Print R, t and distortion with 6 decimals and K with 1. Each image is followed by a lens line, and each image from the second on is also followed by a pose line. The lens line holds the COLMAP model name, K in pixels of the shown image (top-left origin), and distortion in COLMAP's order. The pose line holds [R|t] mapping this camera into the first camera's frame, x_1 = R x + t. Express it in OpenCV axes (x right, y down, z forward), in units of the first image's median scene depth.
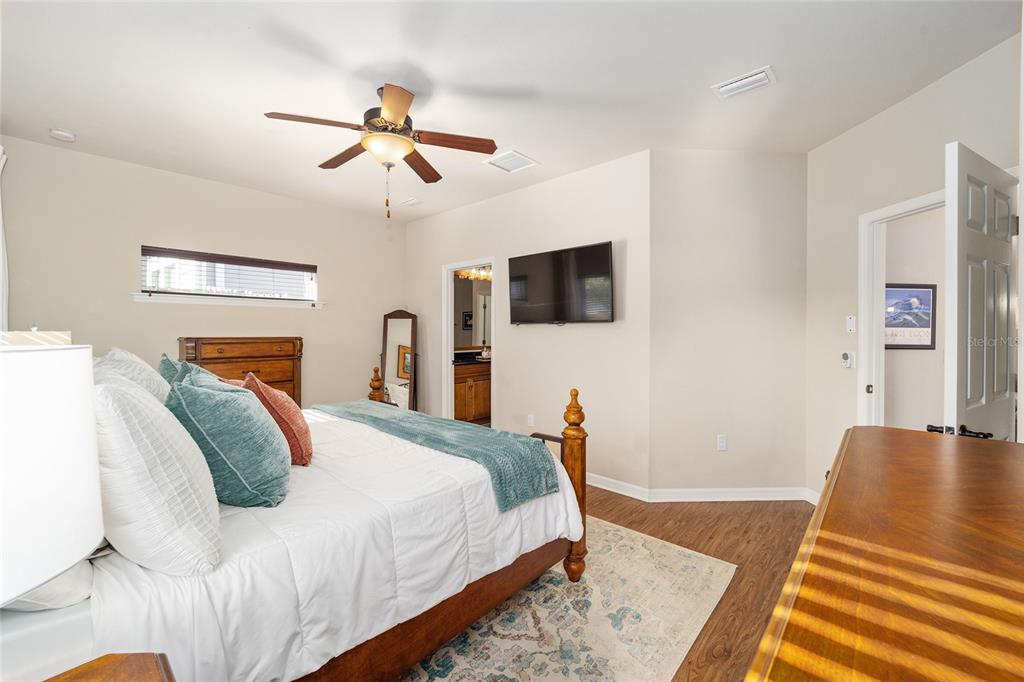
lens RADIAL K [[411.5, 0, 511.4], [0, 411.5, 337.9], [0, 0, 1]] dist [-0.003207, -0.001651]
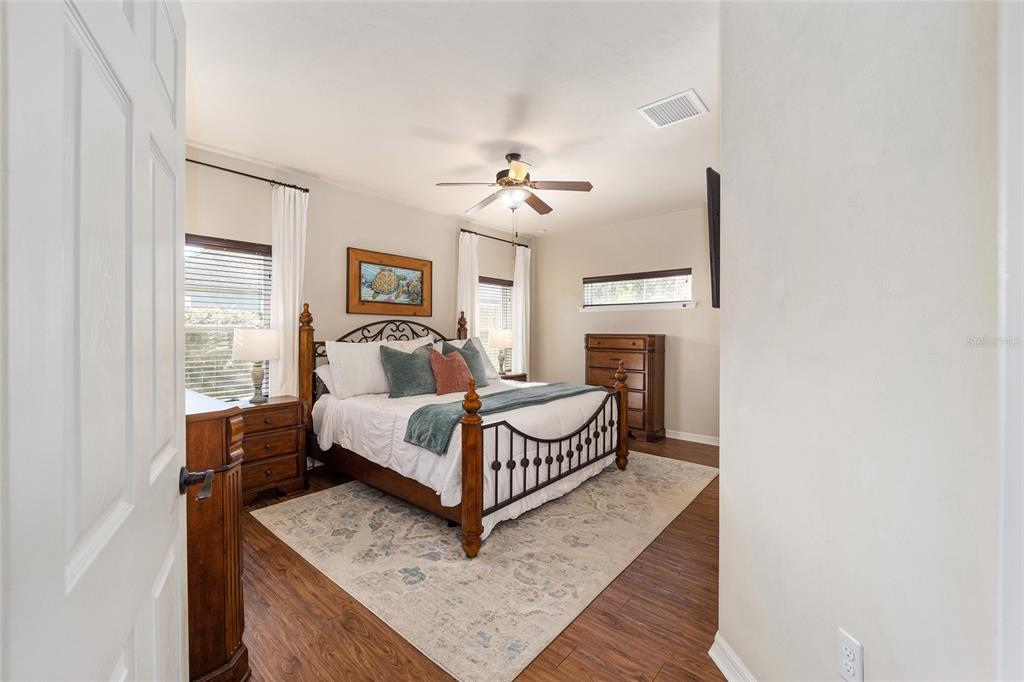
lens RADIAL K [[411.5, 0, 507.8], [0, 411.5, 337.5], [0, 0, 1]] dist [-0.003207, -0.001651]
pose [[0.021215, 0.009533, -0.999729, 1.411610], [-0.016752, 0.999818, 0.009178, 0.006874], [0.999635, 0.016553, 0.021371, 1.228423]]
